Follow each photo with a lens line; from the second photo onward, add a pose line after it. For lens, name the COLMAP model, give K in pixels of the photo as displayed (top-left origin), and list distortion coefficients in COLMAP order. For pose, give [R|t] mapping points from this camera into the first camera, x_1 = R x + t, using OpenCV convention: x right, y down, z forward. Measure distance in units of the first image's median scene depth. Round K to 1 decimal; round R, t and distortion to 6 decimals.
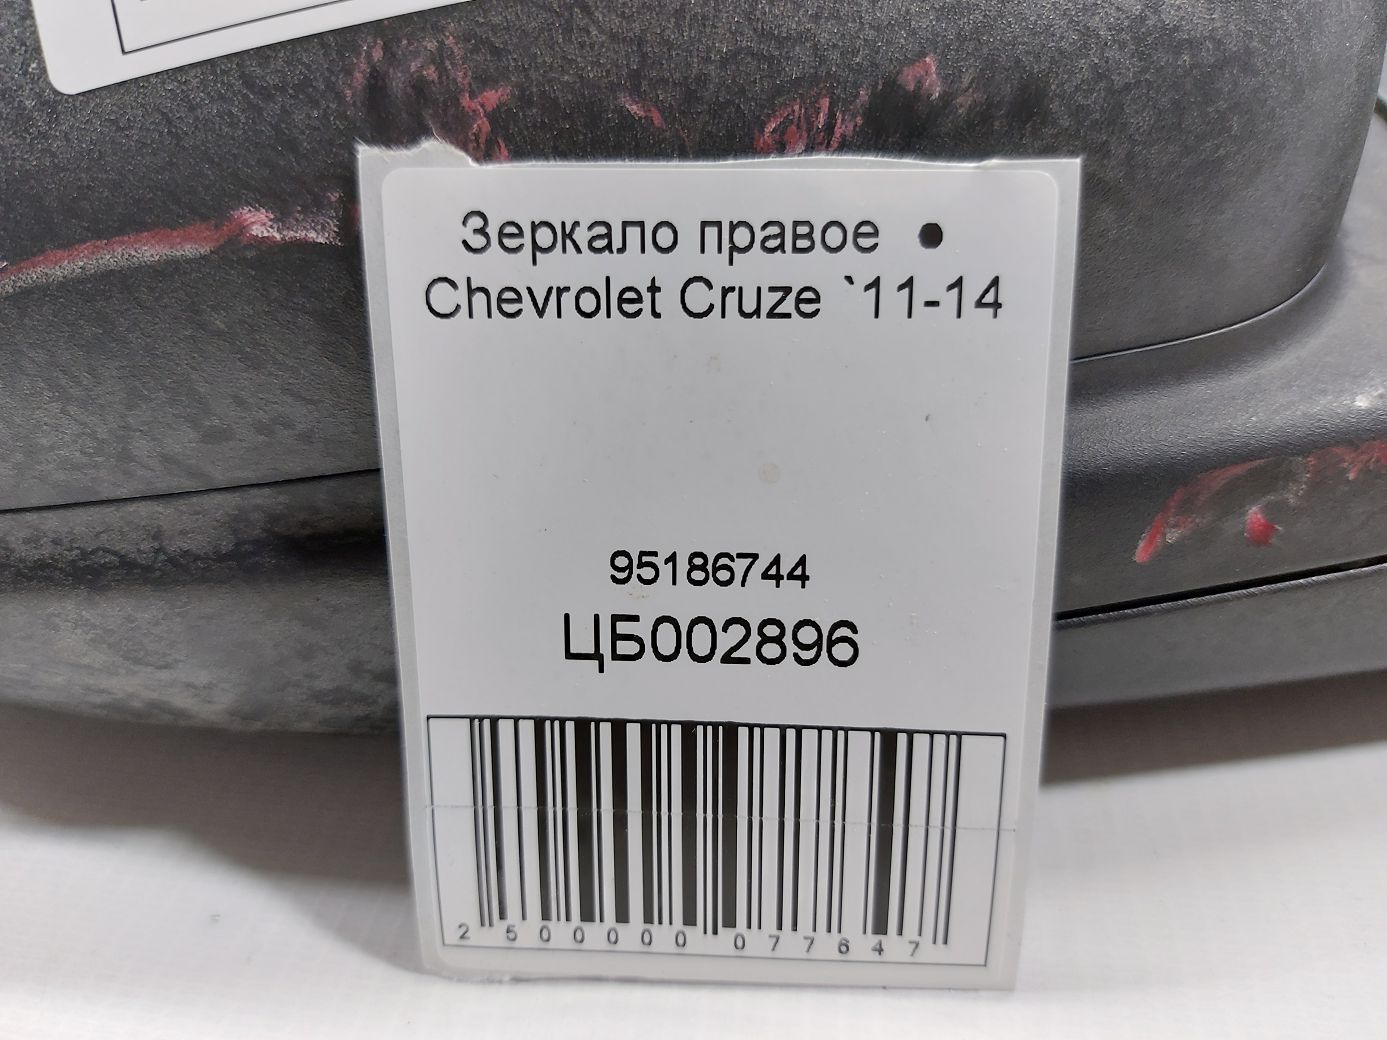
lens RADIAL K [[967.1, 0, 693.5], [0, 967.1, 520.0], [0, 0, 1]] dist [-0.082565, -0.000617]
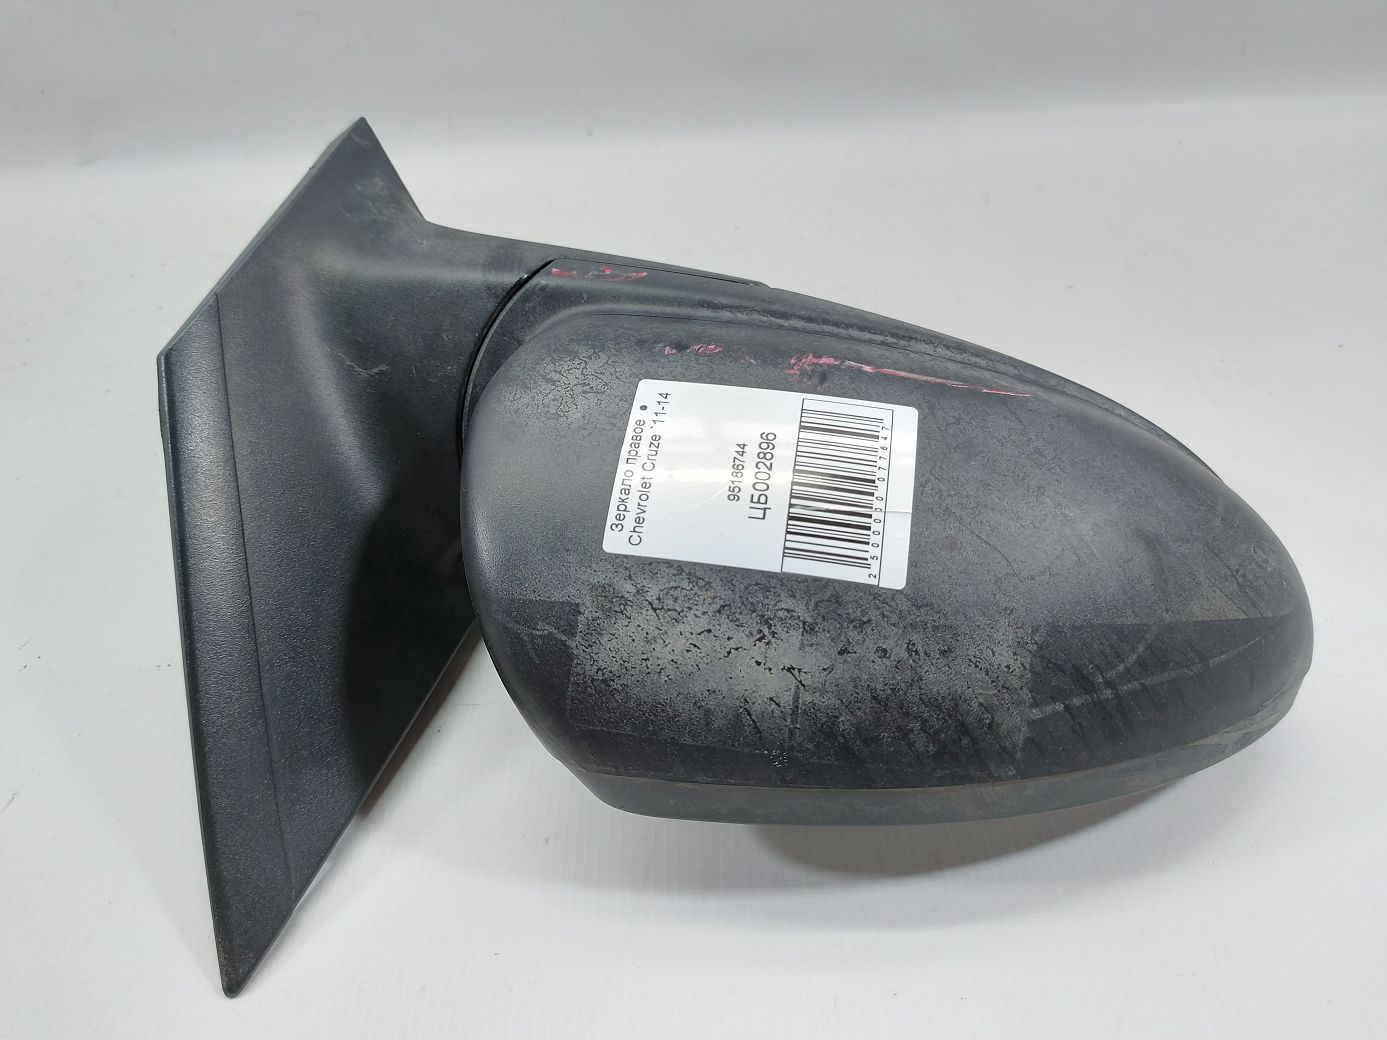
lens RADIAL K [[967.1, 0, 693.5], [0, 967.1, 520.0], [0, 0, 1]] dist [-0.082565, -0.000617]
pose [[0.166649, -0.946515, -0.276293, 0.649770], [0.978363, 0.193576, -0.073038, 0.159186], [0.122615, -0.258144, 0.958294, -1.827670]]
